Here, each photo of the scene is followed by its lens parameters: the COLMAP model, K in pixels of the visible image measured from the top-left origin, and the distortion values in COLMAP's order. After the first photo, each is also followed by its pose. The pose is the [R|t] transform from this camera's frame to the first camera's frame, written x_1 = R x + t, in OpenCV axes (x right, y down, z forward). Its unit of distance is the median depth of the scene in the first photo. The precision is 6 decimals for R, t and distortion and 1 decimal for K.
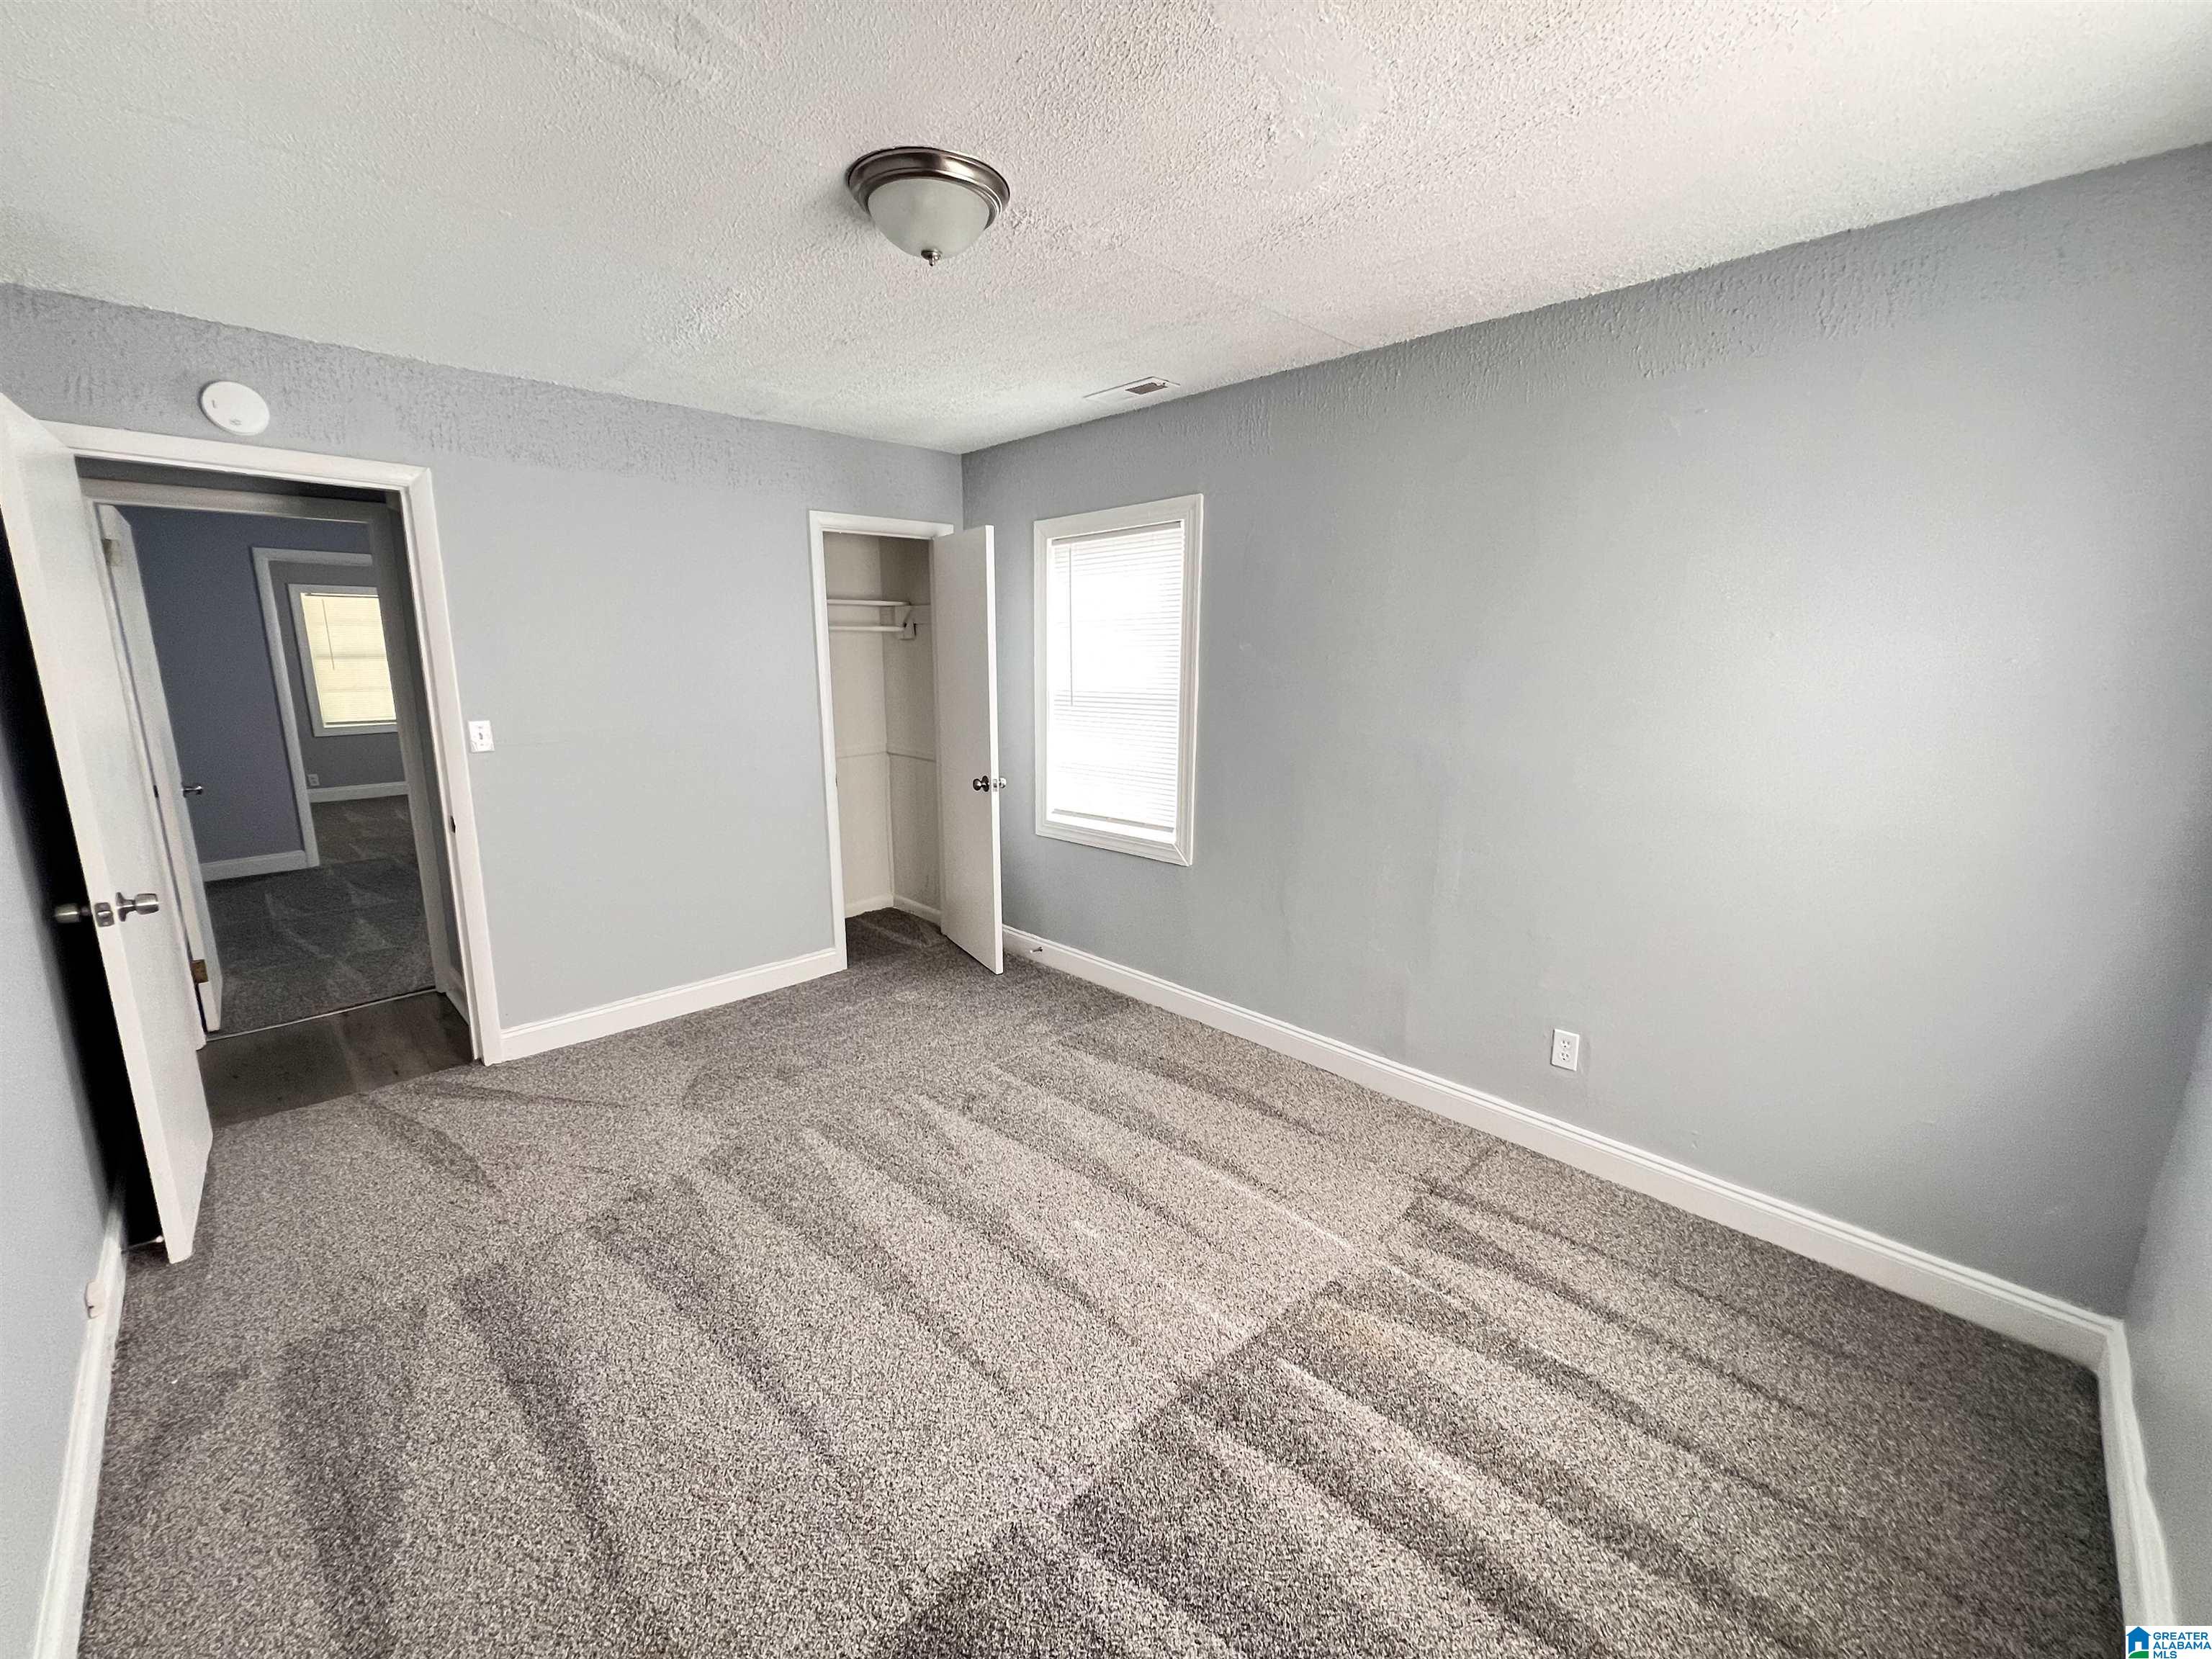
lens RADIAL K [[857.7, 0, 1103.7], [0, 857.7, 835.8], [0, 0, 1]] dist [-0.013380, 0.000075]
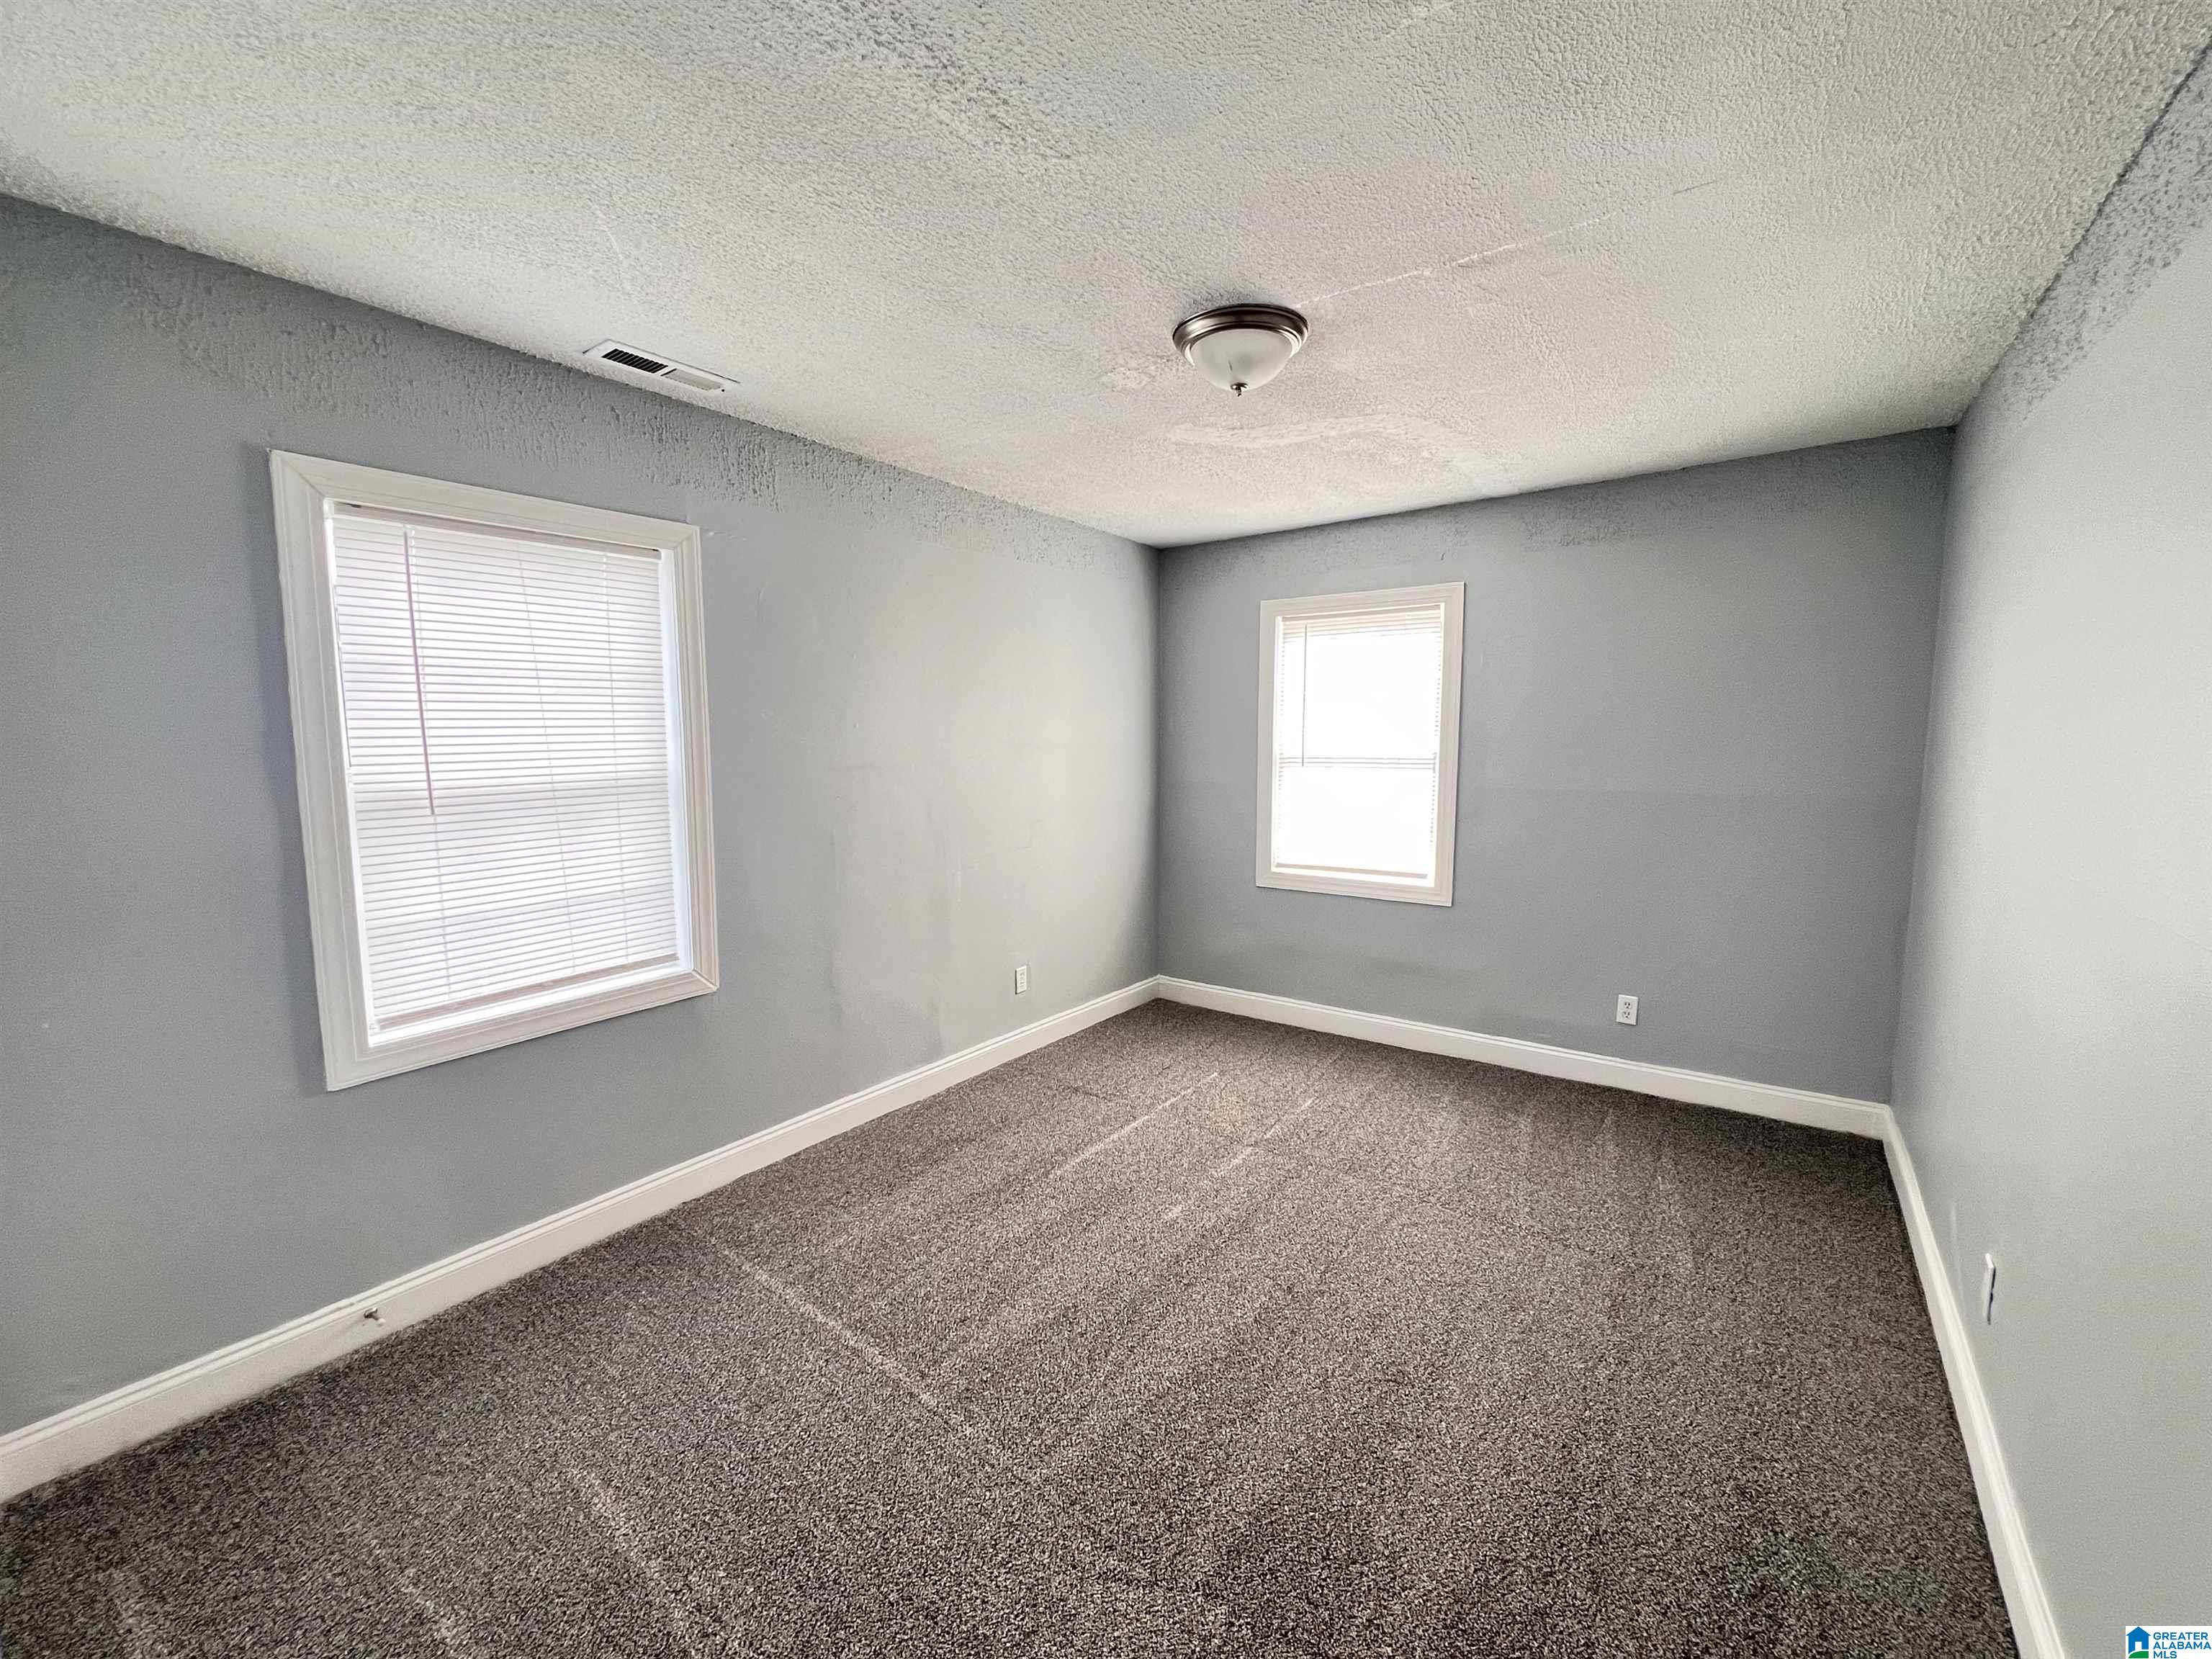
lens RADIAL K [[888.4, 0, 1106.0], [0, 888.4, 829.5], [0, 0, 1]] dist [-0.004054, 0.000641]
pose [[-0.153720, -0.120841, 0.980698, -0.875008], [0.198379, 0.968512, 0.150435, -0.188184], [-0.967996, 0.217674, -0.124907, 0.868710]]
